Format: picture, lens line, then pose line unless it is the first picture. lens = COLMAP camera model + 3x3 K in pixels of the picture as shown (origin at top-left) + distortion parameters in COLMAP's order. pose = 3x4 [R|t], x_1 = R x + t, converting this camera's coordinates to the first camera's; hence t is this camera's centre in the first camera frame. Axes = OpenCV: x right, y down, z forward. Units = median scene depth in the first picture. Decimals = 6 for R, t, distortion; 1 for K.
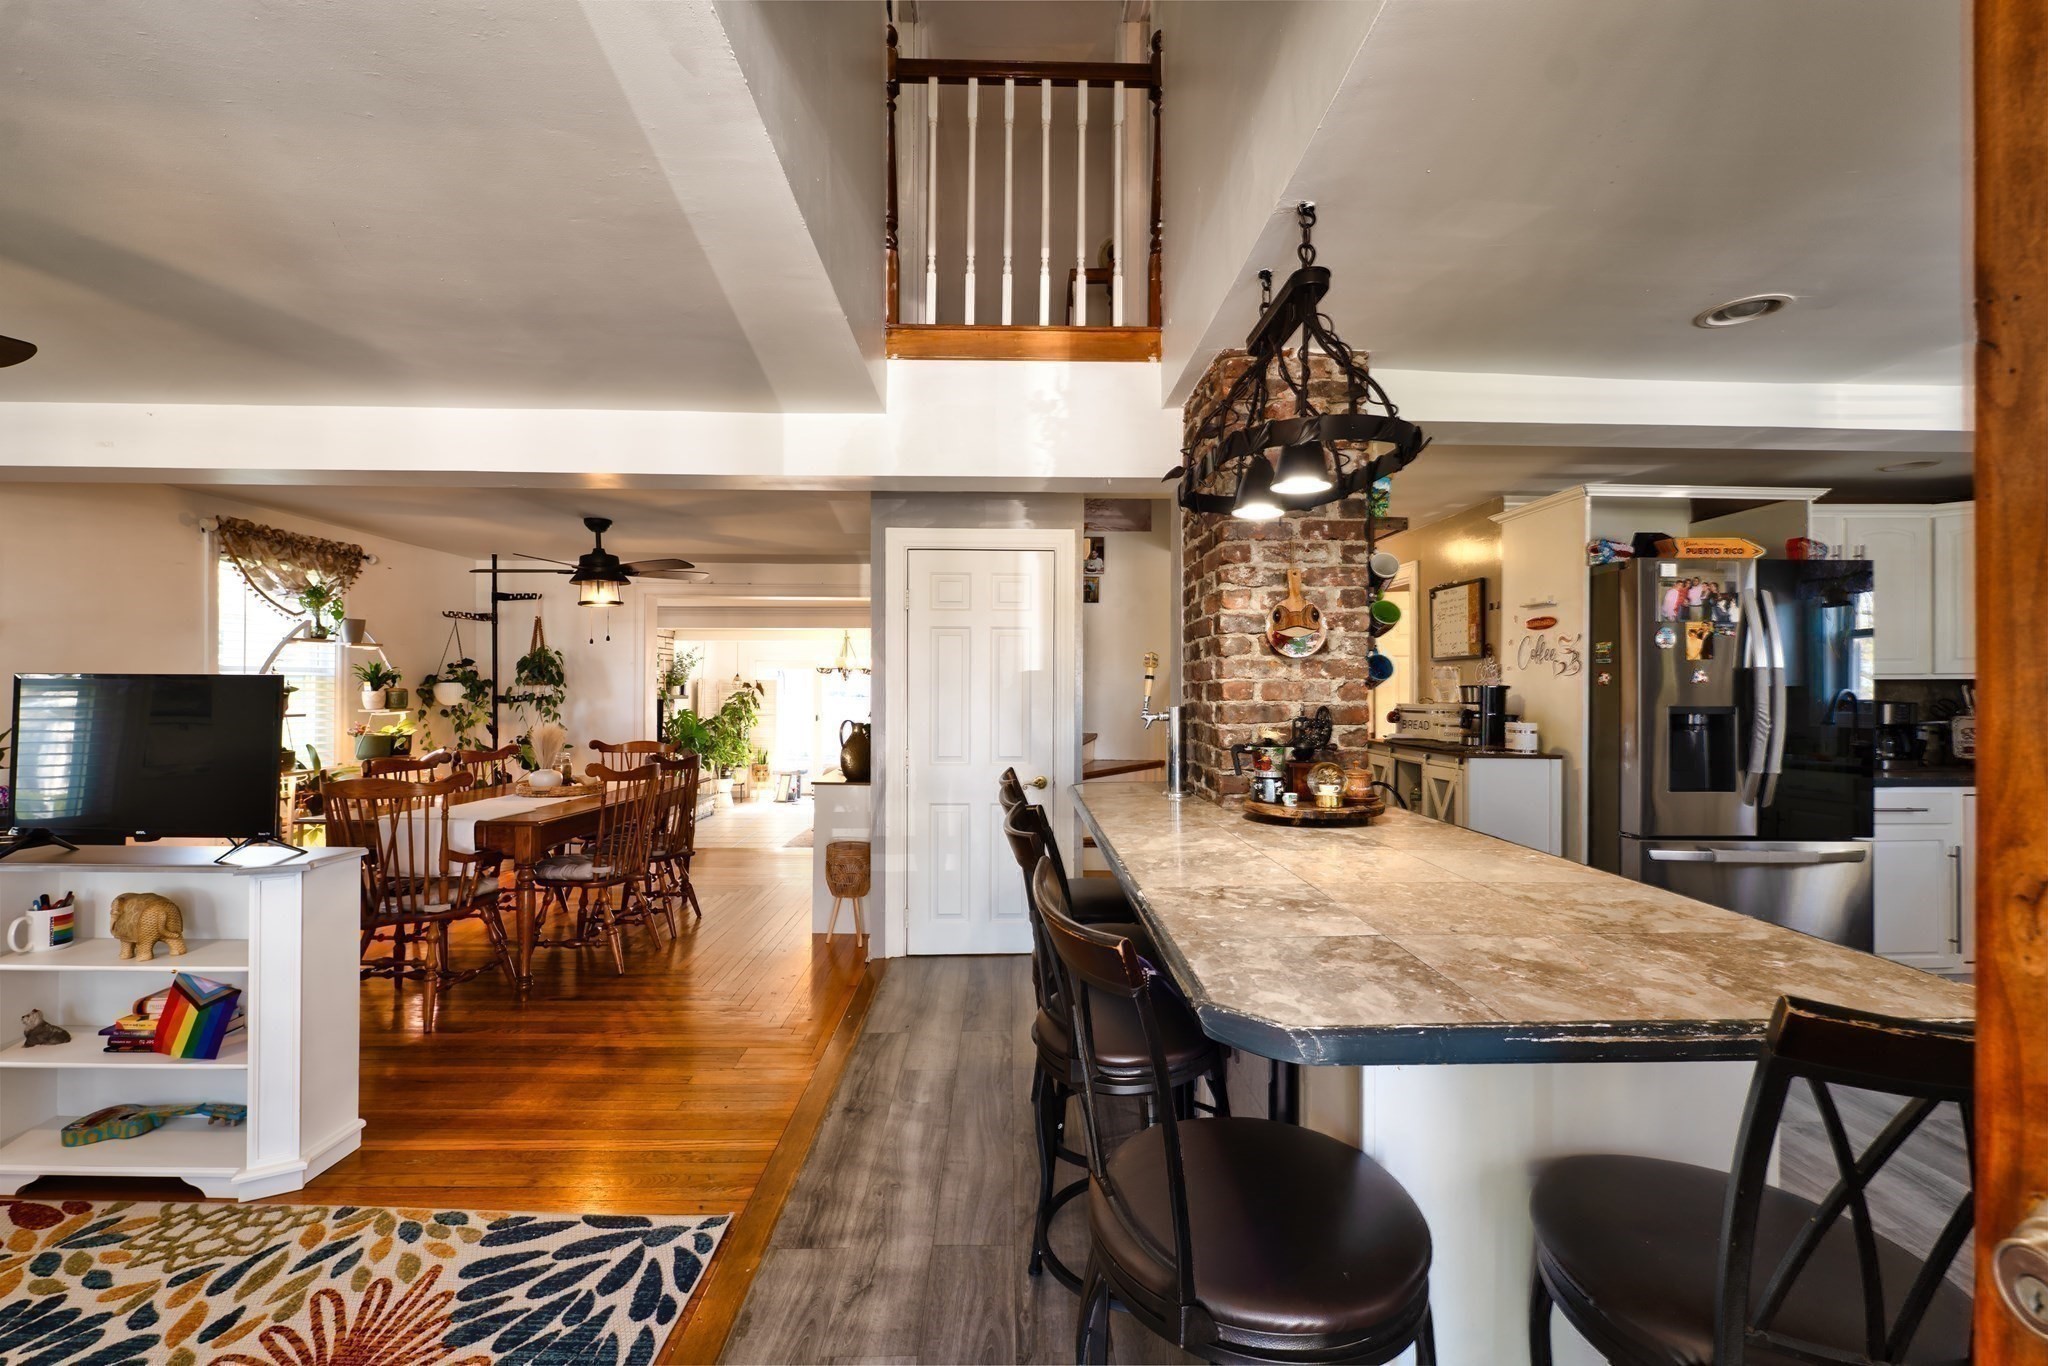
lens RADIAL K [[836.9, 0, 1011.9], [0, 836.9, 682.6], [0, 0, 1]] dist [0.000757, 0.000145]
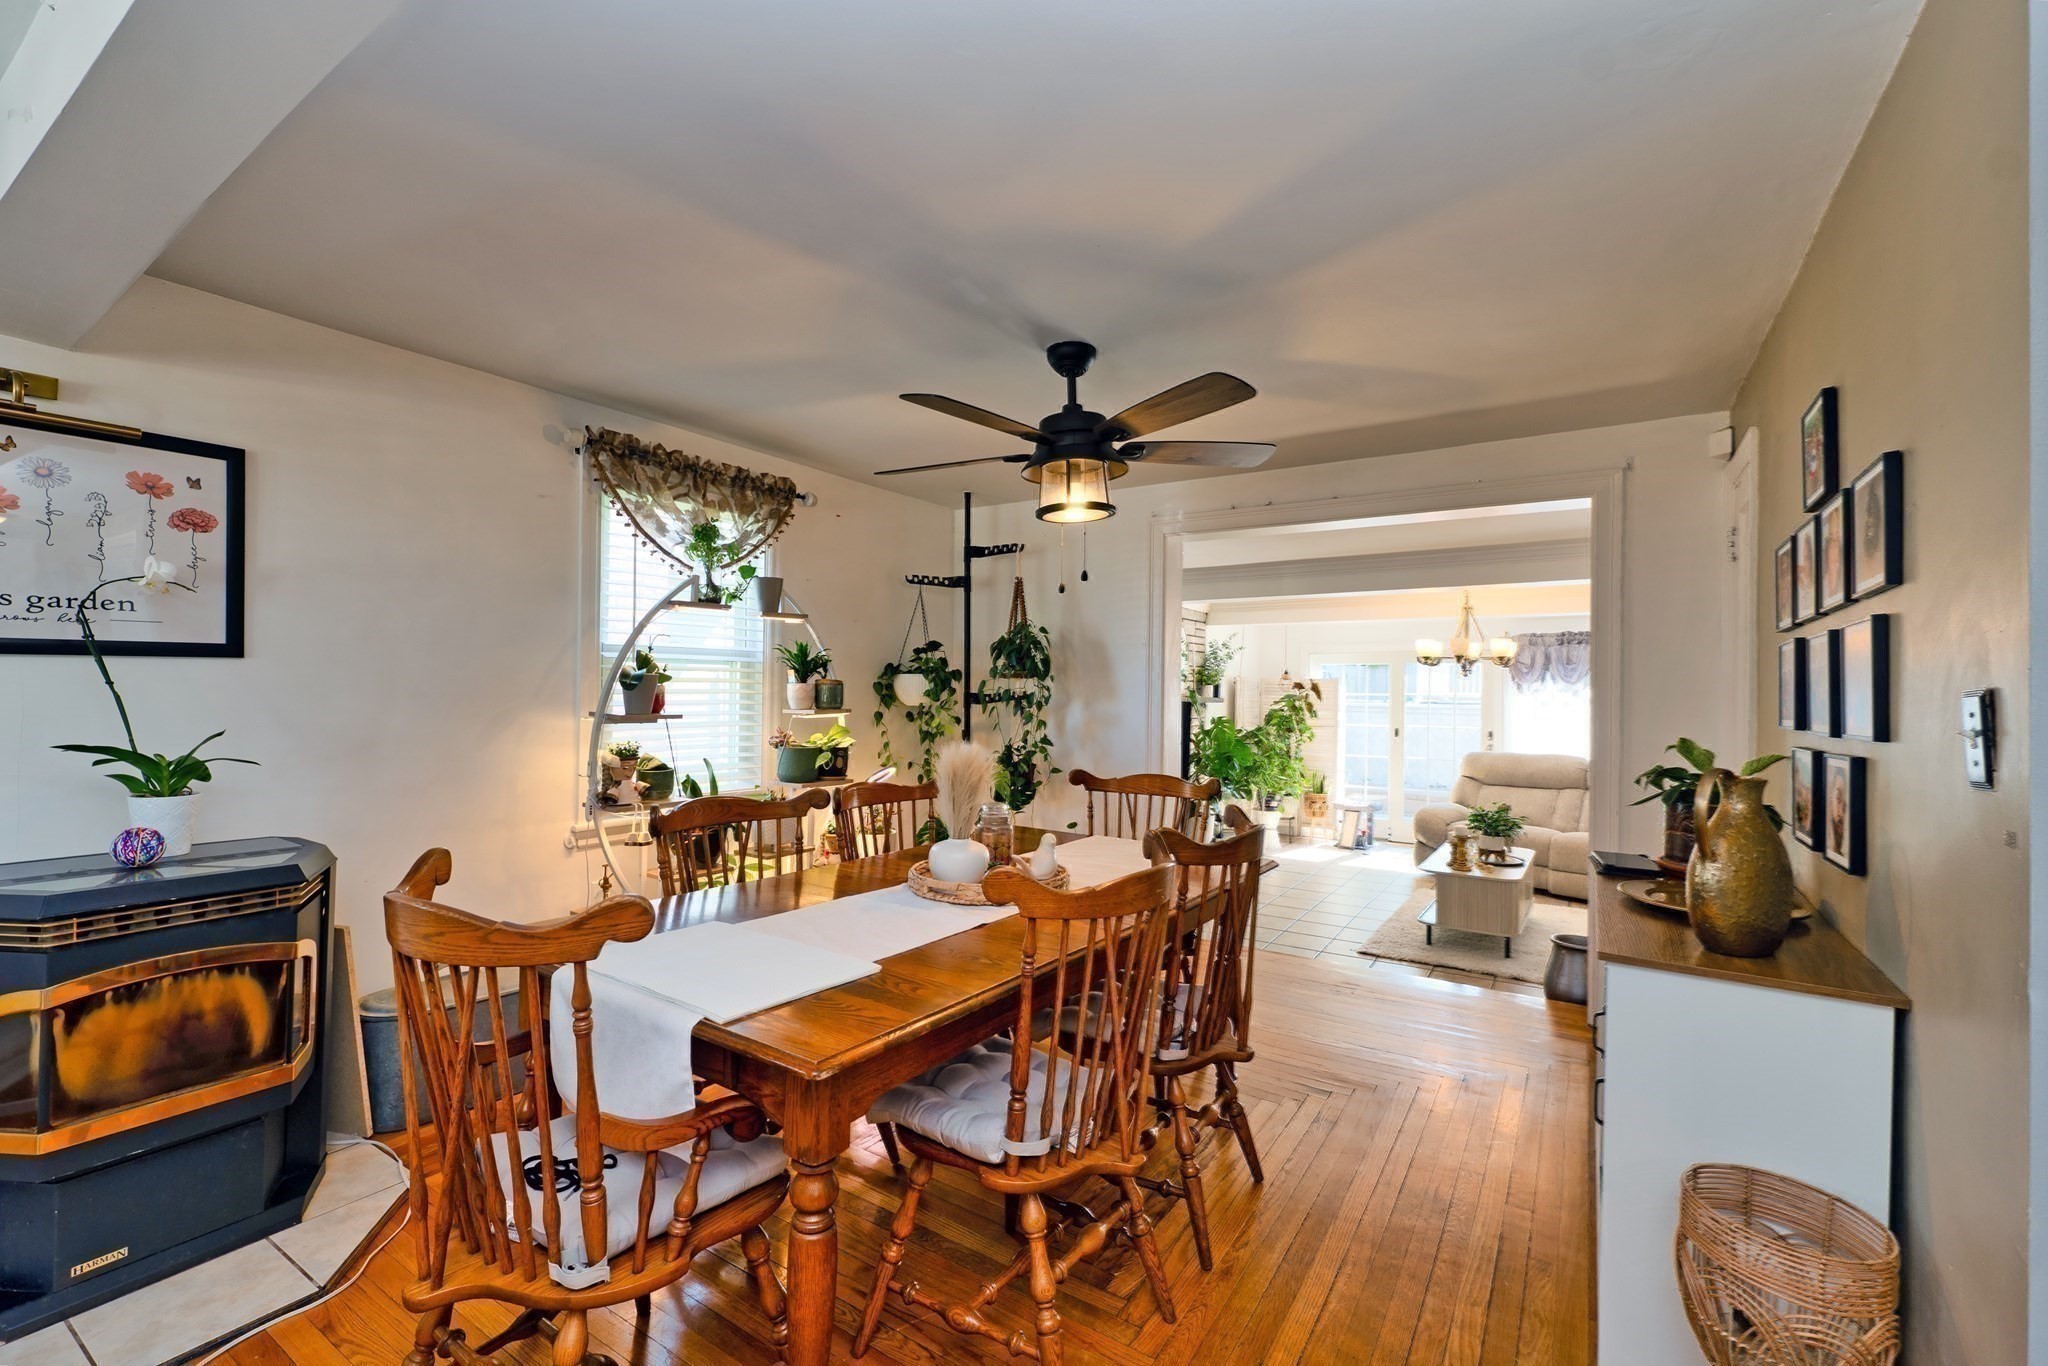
lens RADIAL K [[836.9, 0, 1040.3], [0, 836.9, 690.2], [0, 0, 1]] dist [0.000757, 0.000145]
pose [[0.837358, 0.004720, -0.546635, -0.245842], [-0.004353, 0.999989, 0.001966, 0.015652], [0.546638, 0.000733, 0.837369, 0.603681]]
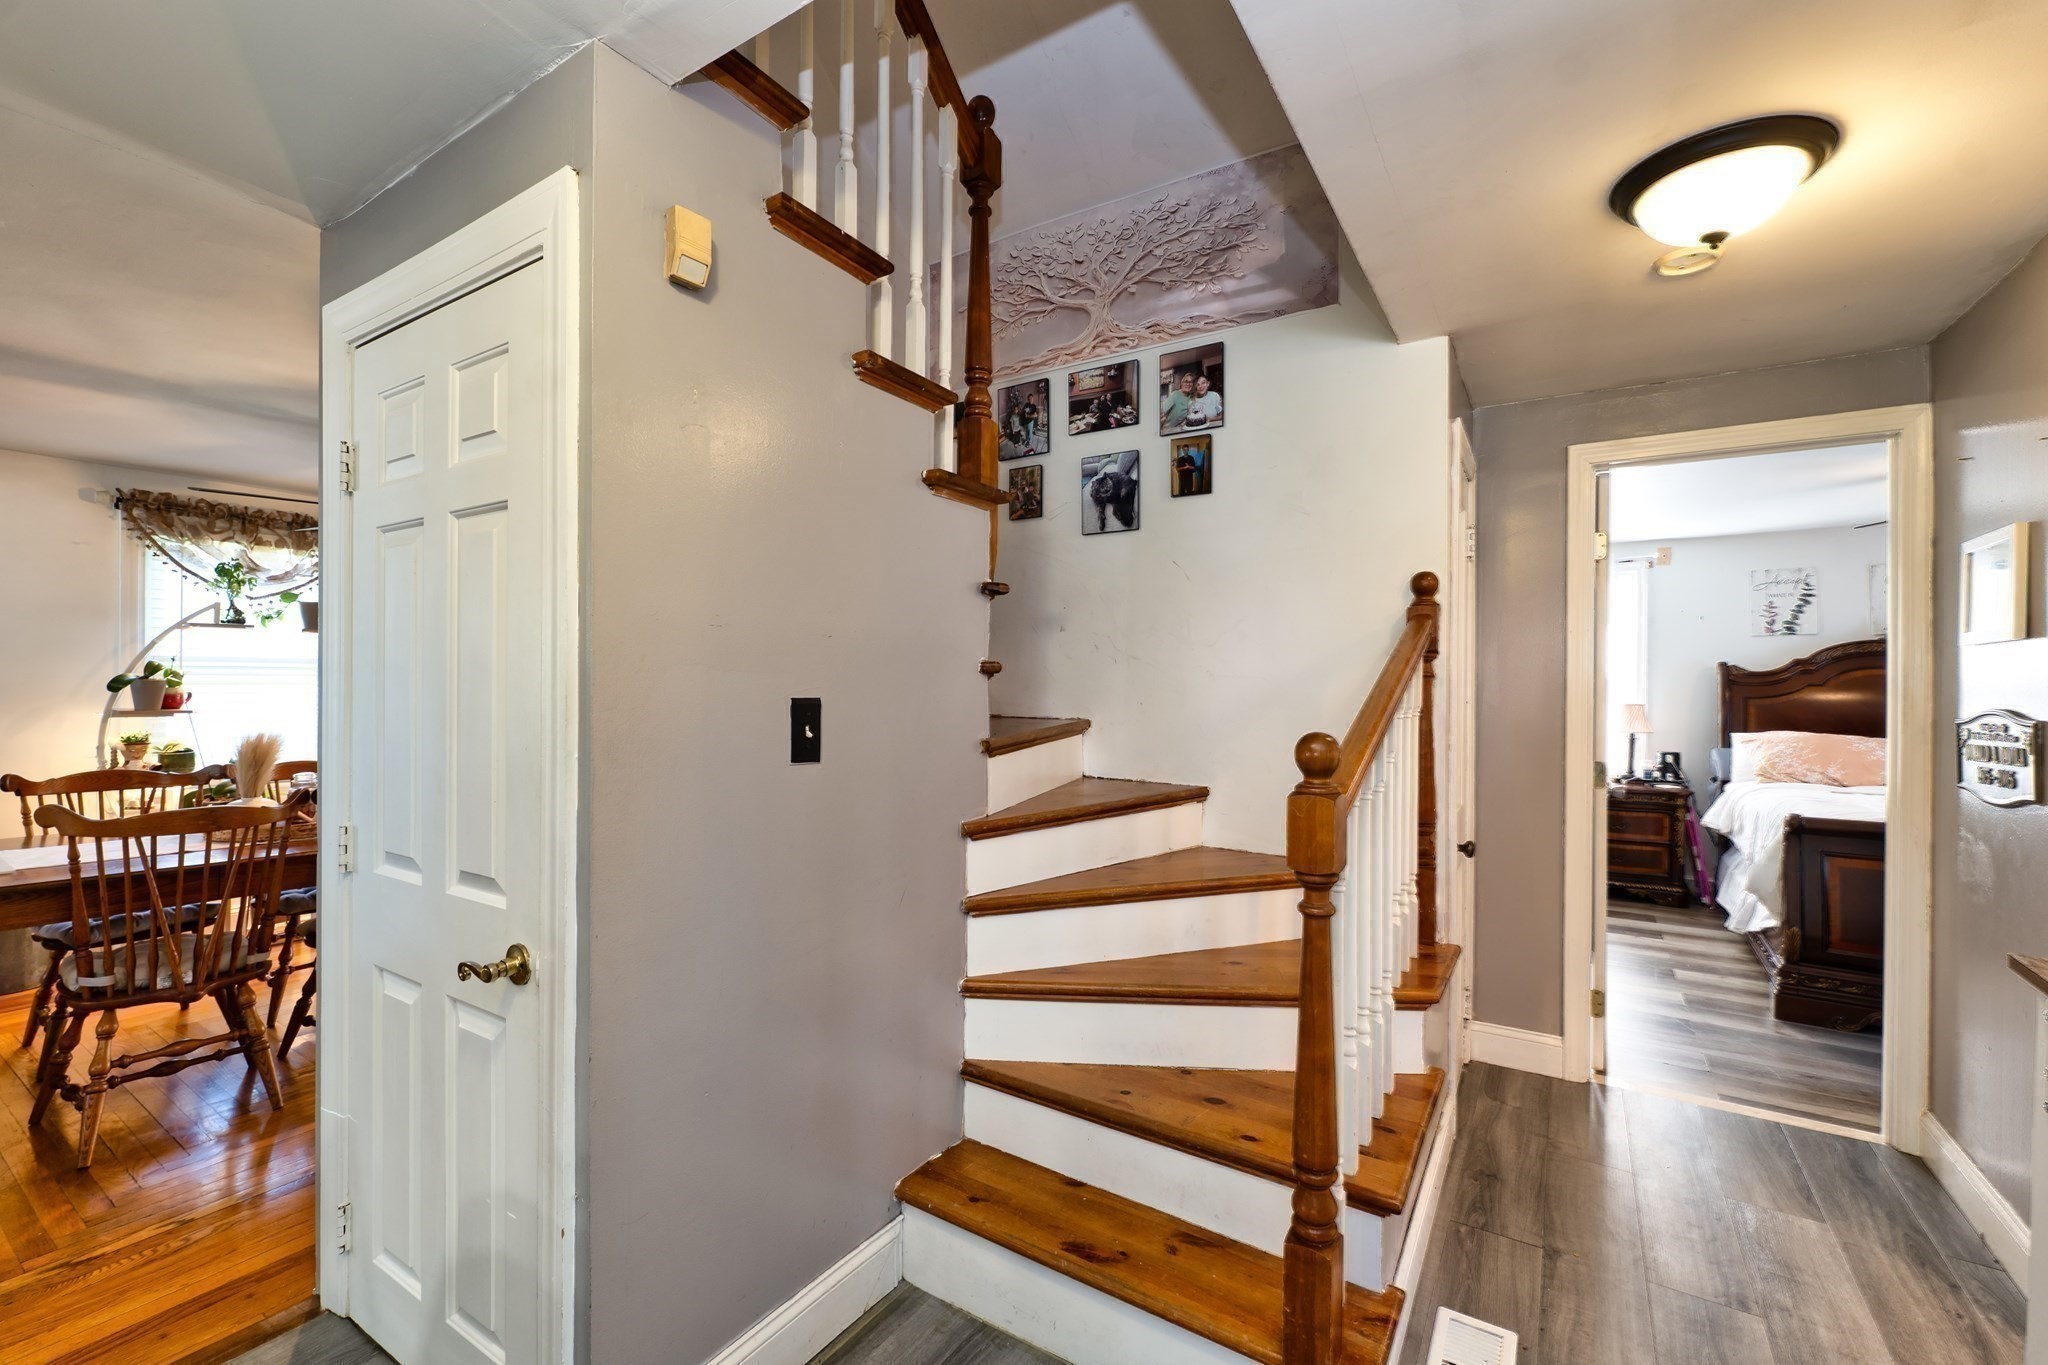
lens RADIAL K [[836.9, 0, 1021.6], [0, 836.9, 683.8], [0, 0, 1]] dist [0.000757, 0.000145]
pose [[0.832727, 0.004616, -0.553664, 0.347460], [-0.003216, 0.999989, 0.003501, 0.004648], [0.553674, -0.001135, 0.832733, 0.759203]]
